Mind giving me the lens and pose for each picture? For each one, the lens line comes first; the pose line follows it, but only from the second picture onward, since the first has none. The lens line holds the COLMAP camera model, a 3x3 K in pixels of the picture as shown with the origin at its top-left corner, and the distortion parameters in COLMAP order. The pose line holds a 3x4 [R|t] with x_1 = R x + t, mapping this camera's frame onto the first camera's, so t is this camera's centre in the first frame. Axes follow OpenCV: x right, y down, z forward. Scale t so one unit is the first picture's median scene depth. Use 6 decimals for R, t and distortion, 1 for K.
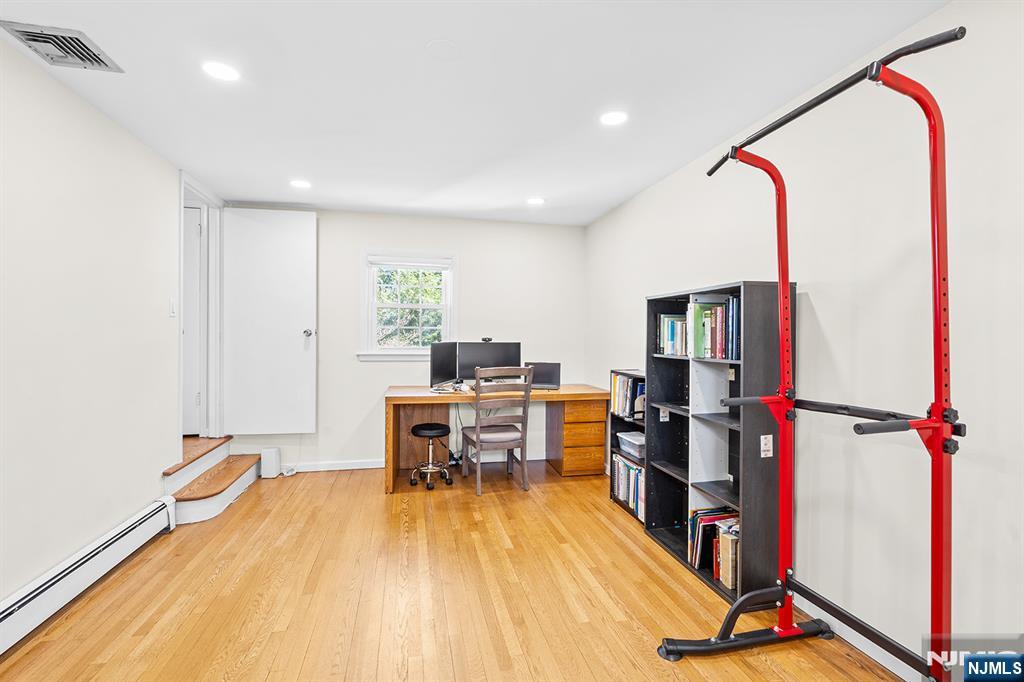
lens RADIAL K [[456.2, 0, 506.6], [0, 456.2, 336.1], [0, 0, 1]] dist [-0.002730, -0.000542]
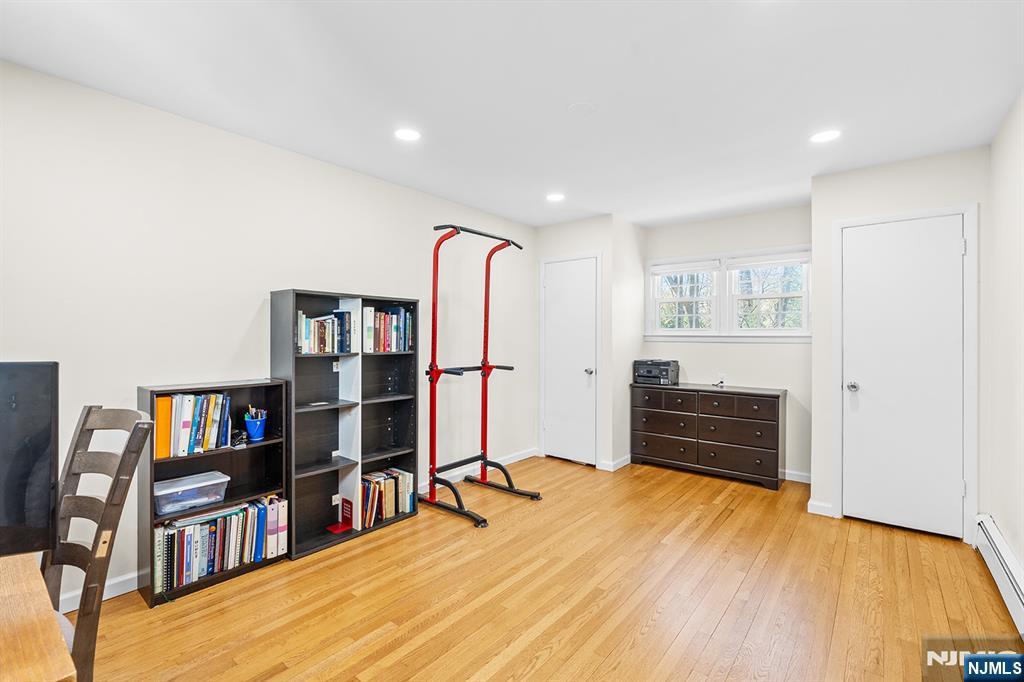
lens RADIAL K [[456.2, 0, 506.6], [0, 456.2, 336.1], [0, 0, 1]] dist [-0.002730, -0.000542]
pose [[-0.604210, -0.011865, 0.796737, -0.786852], [-0.004723, 0.999925, 0.011309, -0.012473], [-0.796811, 0.003070, -0.604221, 1.486727]]
